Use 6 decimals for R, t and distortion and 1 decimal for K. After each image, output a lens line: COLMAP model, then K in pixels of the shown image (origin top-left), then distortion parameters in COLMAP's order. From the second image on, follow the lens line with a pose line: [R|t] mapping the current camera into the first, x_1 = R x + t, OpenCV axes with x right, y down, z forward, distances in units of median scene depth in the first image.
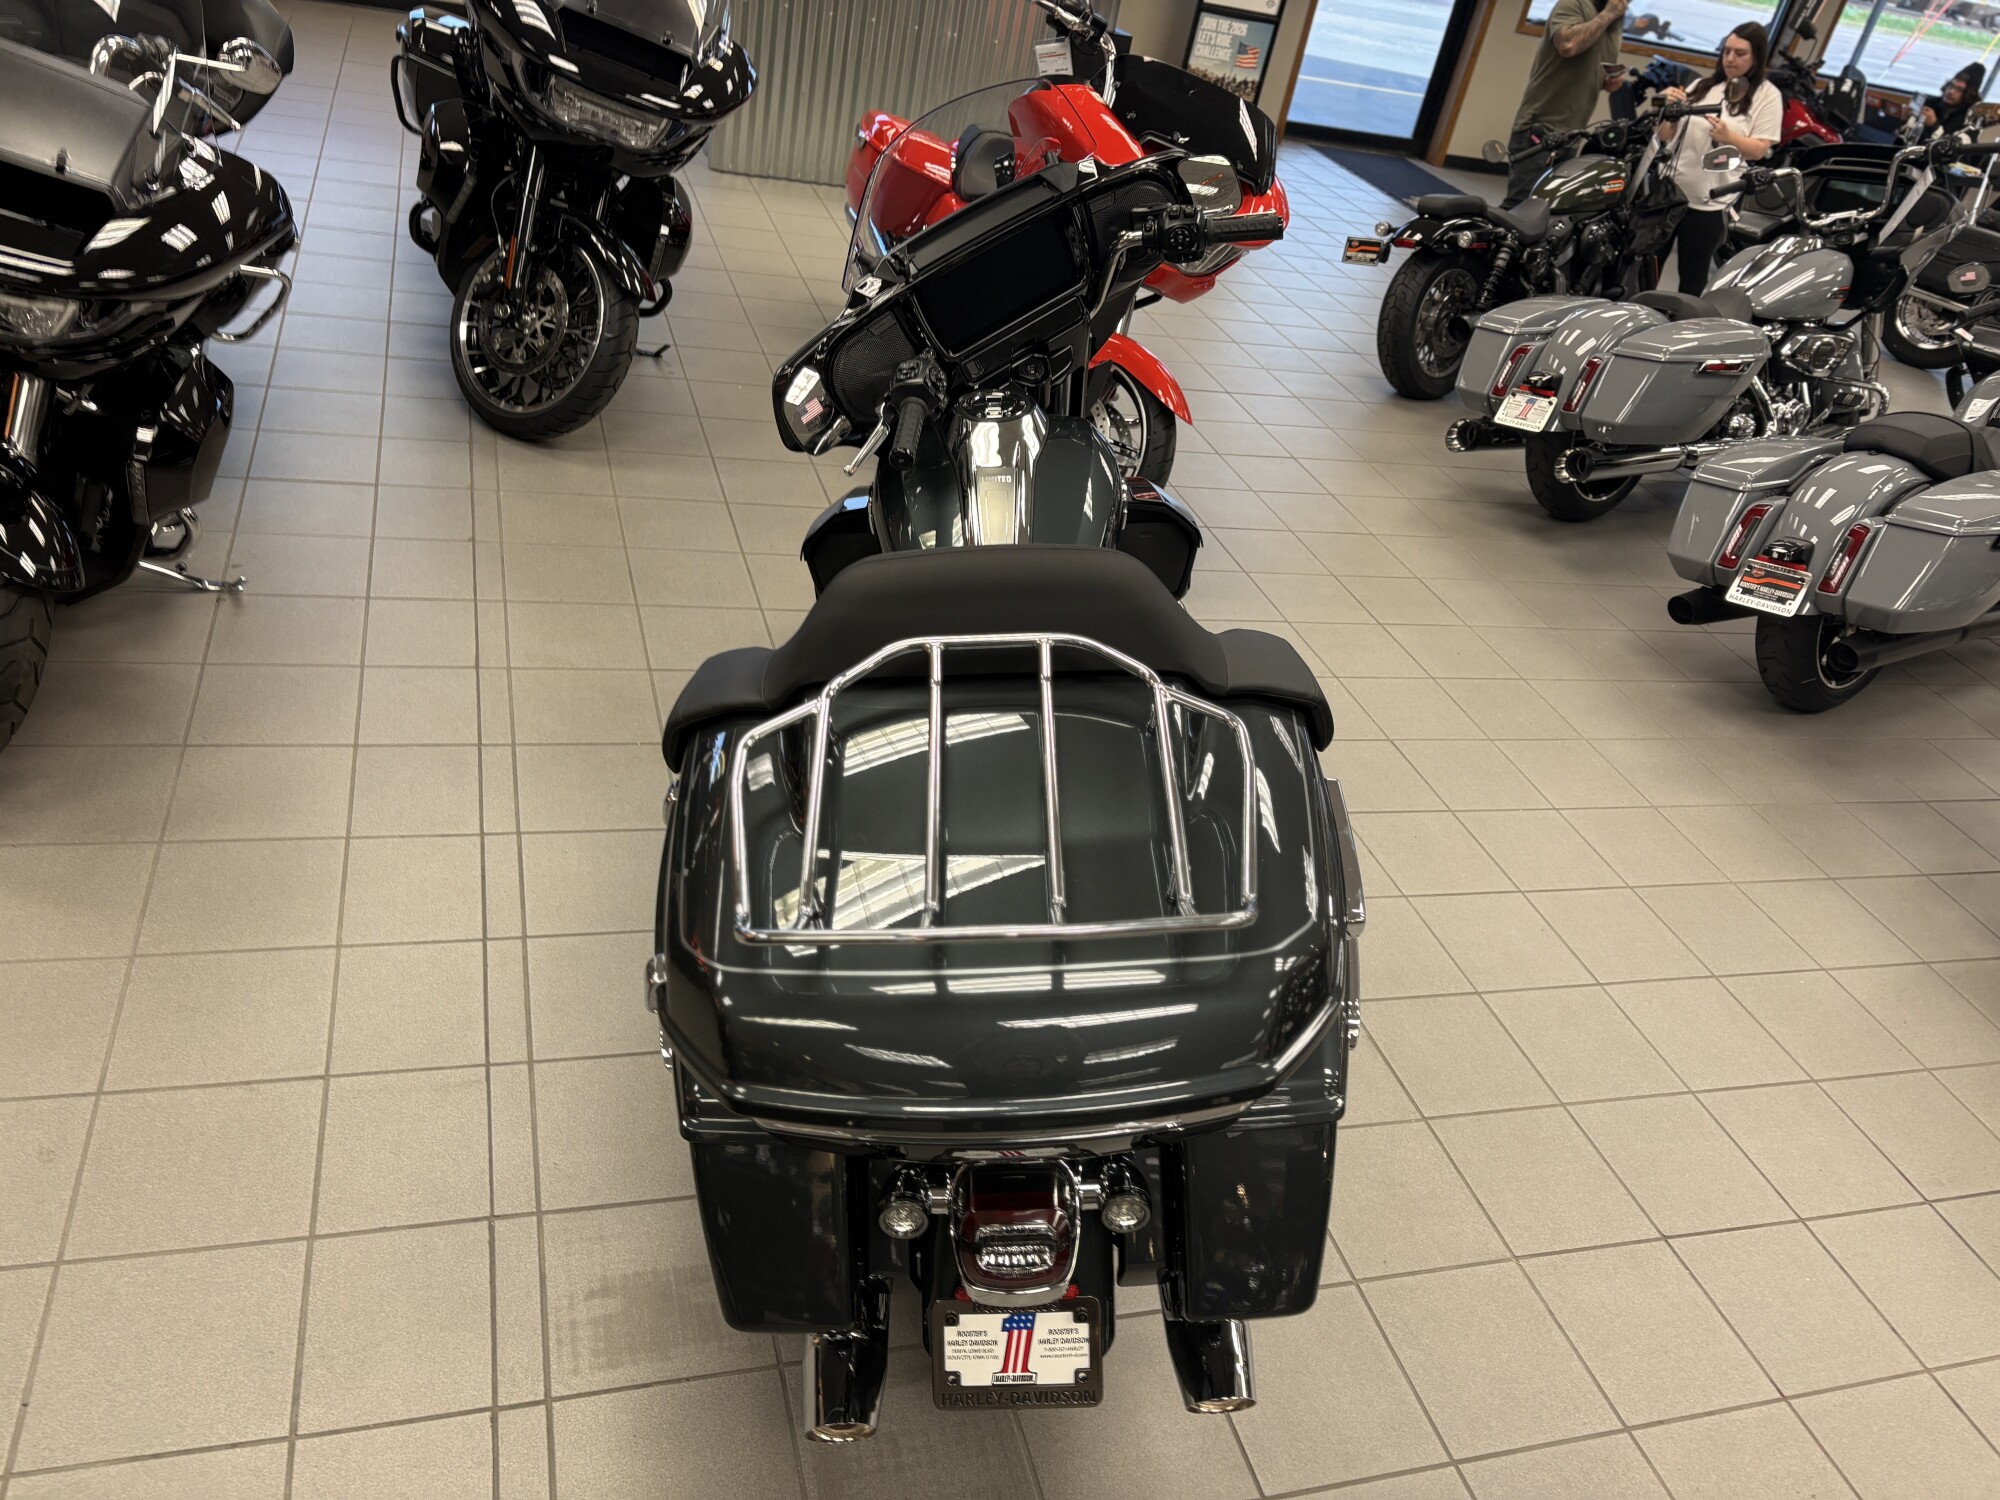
lens RADIAL K [[1509.6, 0, 1000.0], [0, 1509.6, 750.0], [0, 0, 1]] dist [0.066667, -0.070532]
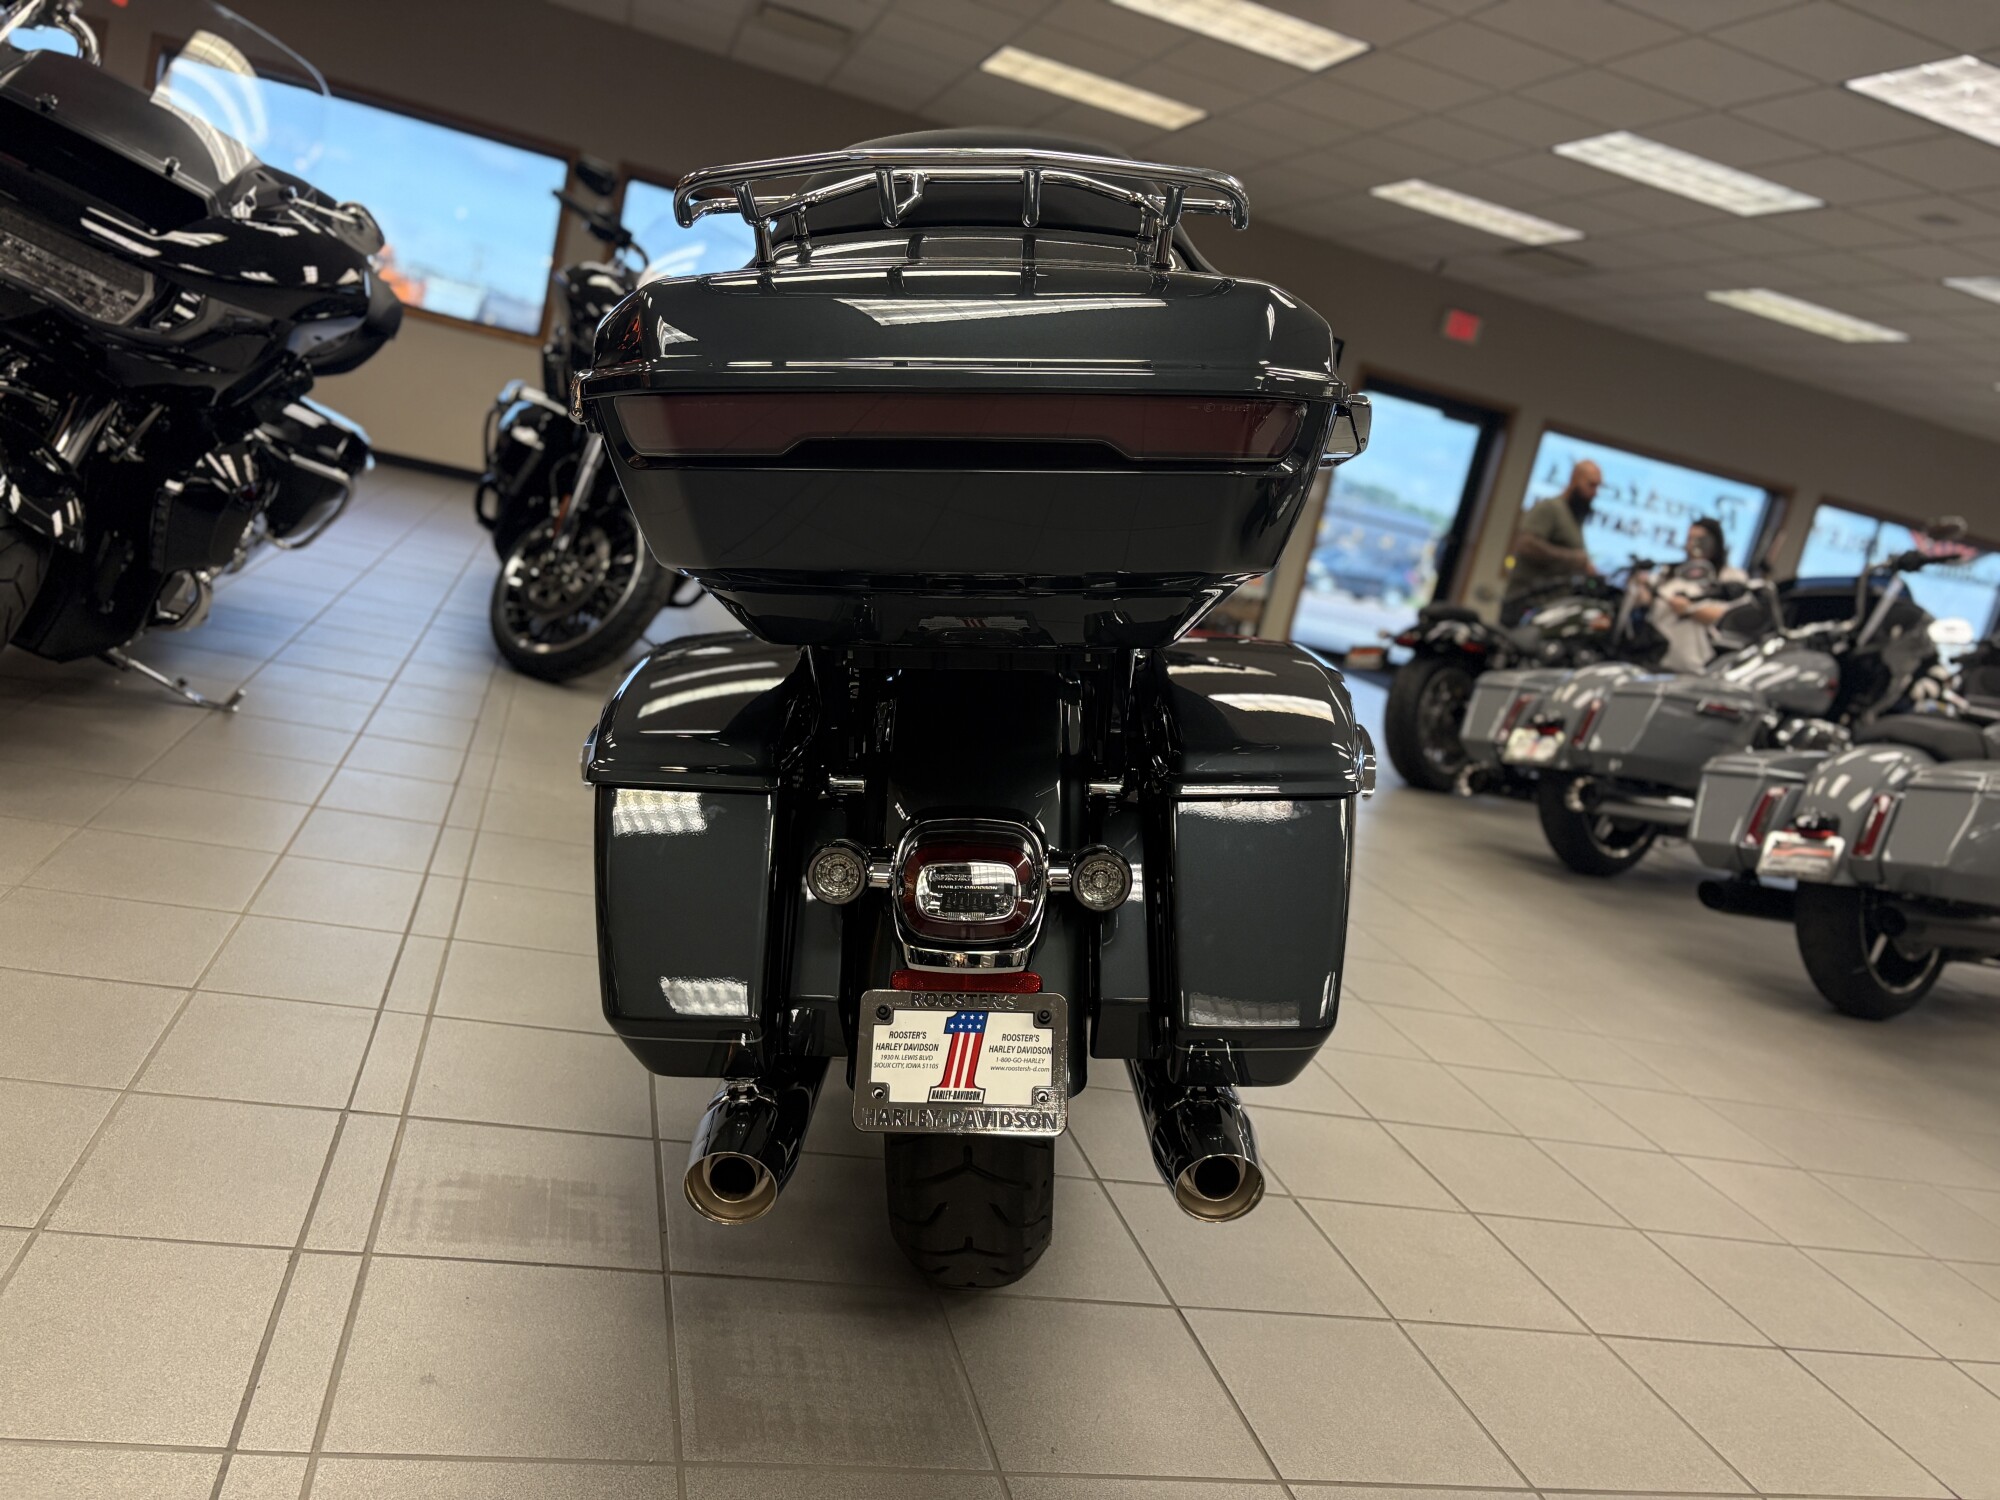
lens RADIAL K [[1509.6, 0, 1000.0], [0, 1509.6, 750.0], [0, 0, 1]] dist [0.066667, -0.070532]
pose [[0.998577, 0.048737, -0.021638, 0.026081], [-0.053314, 0.920692, -0.386632, 0.354895], [0.001079, 0.387235, 0.921980, 0.129299]]
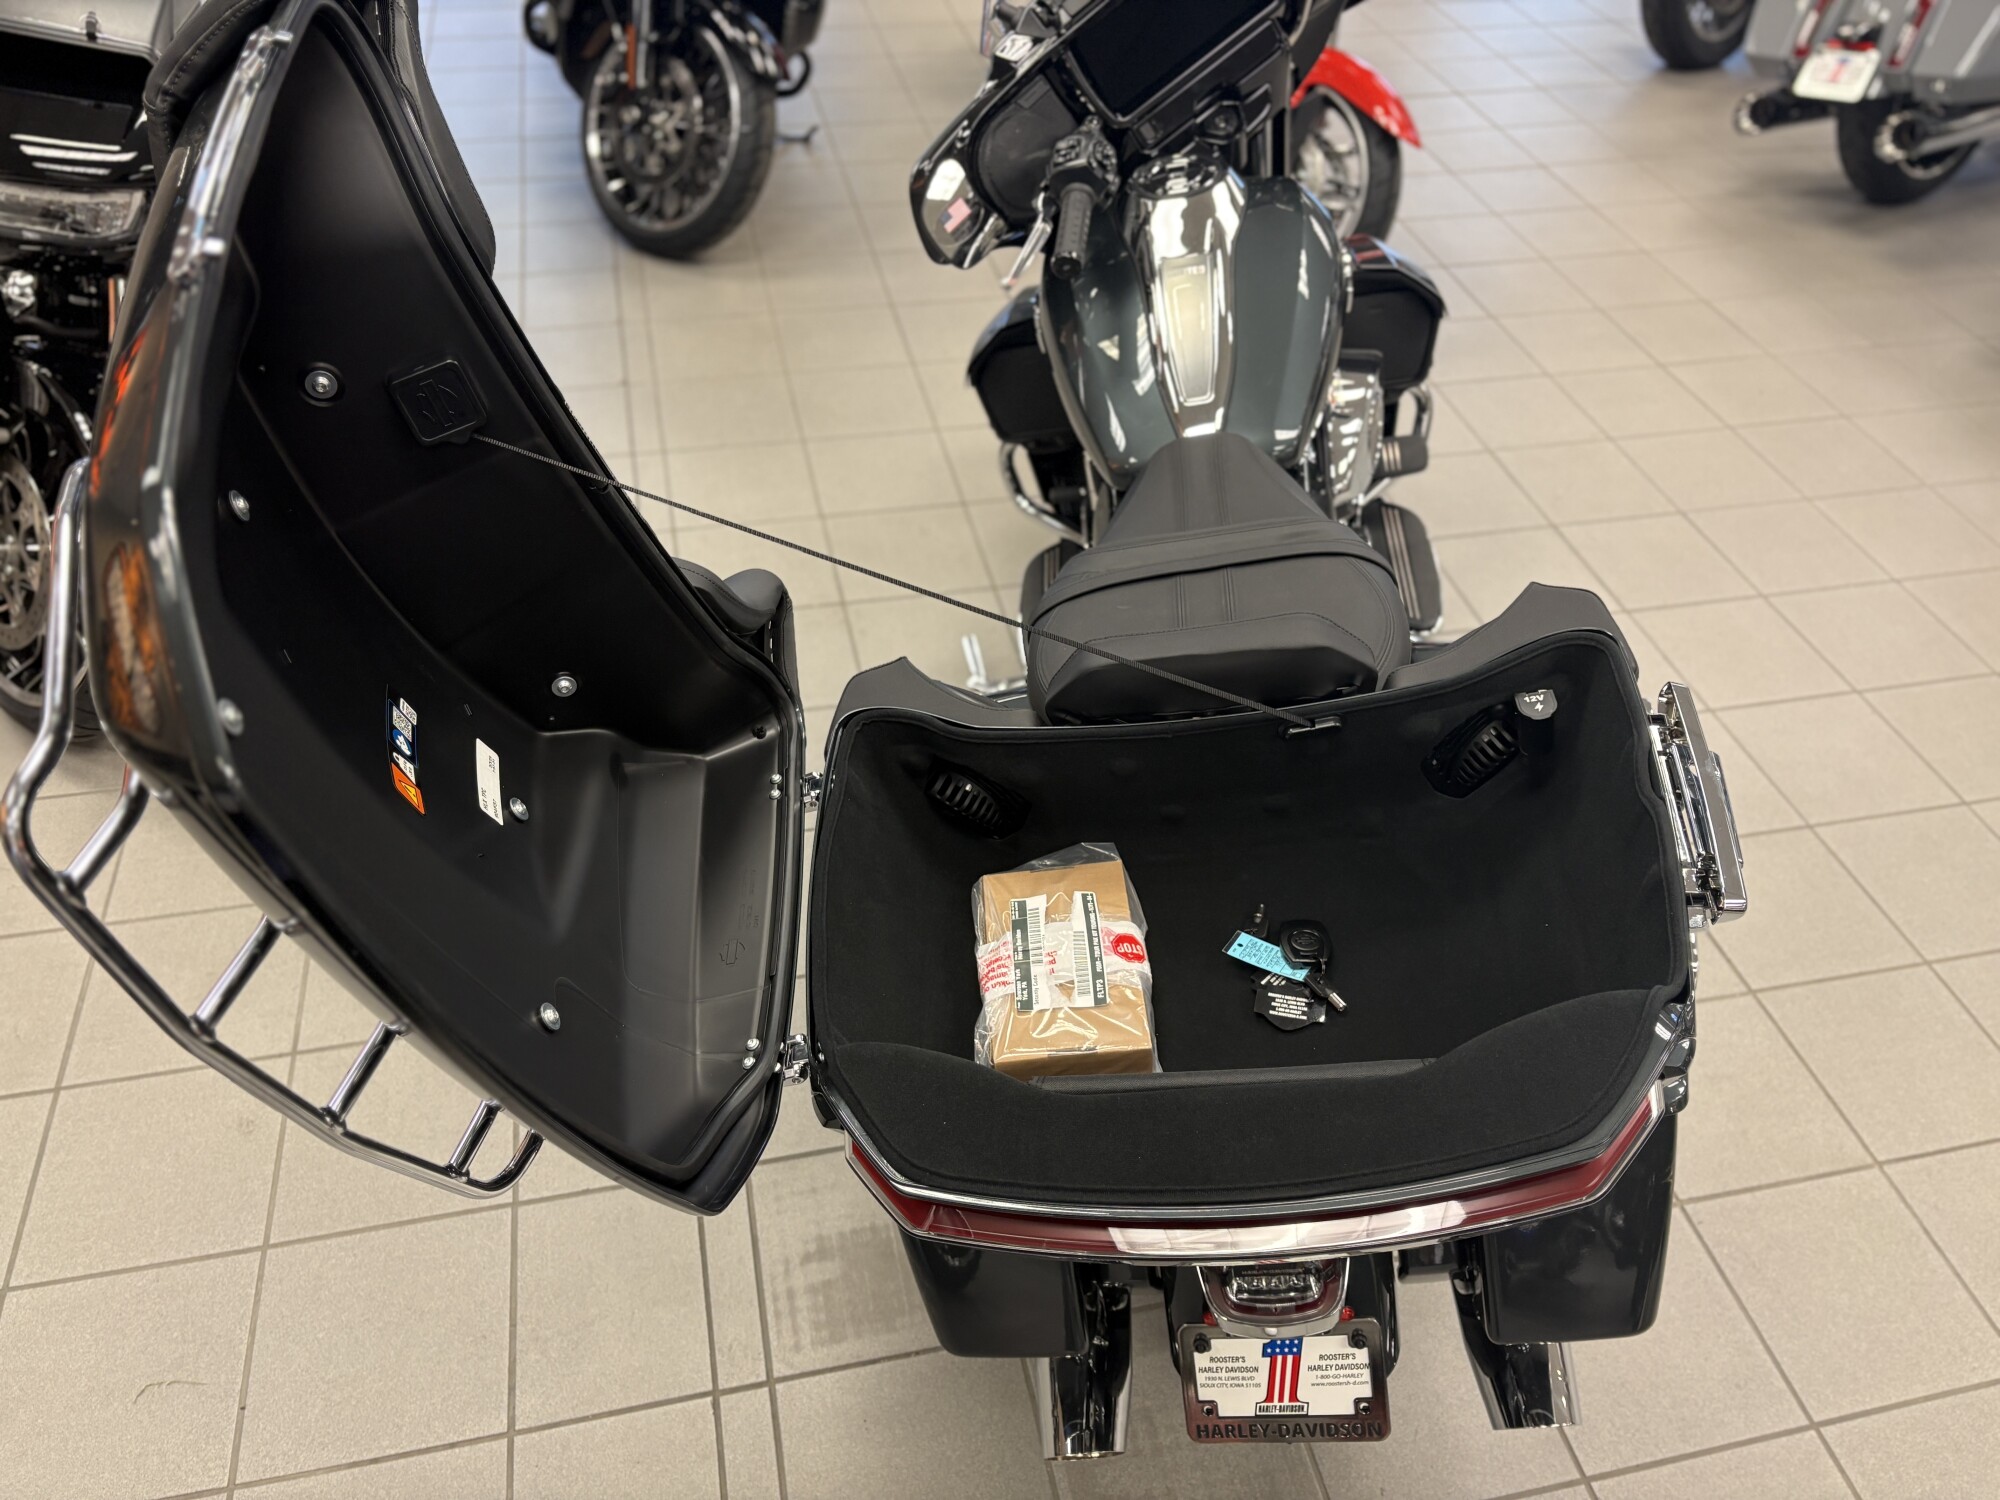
lens RADIAL K [[1521.0, 0, 1006.9], [0, 1521.0, 753.5], [0, 0, 1]] dist [0.060996, -0.065500]
pose [[0.986339, -0.069427, -0.149386, 0.007473], [0.092299, 0.984050, 0.152077, -0.056954], [0.136445, -0.163788, 0.977014, 0.132561]]
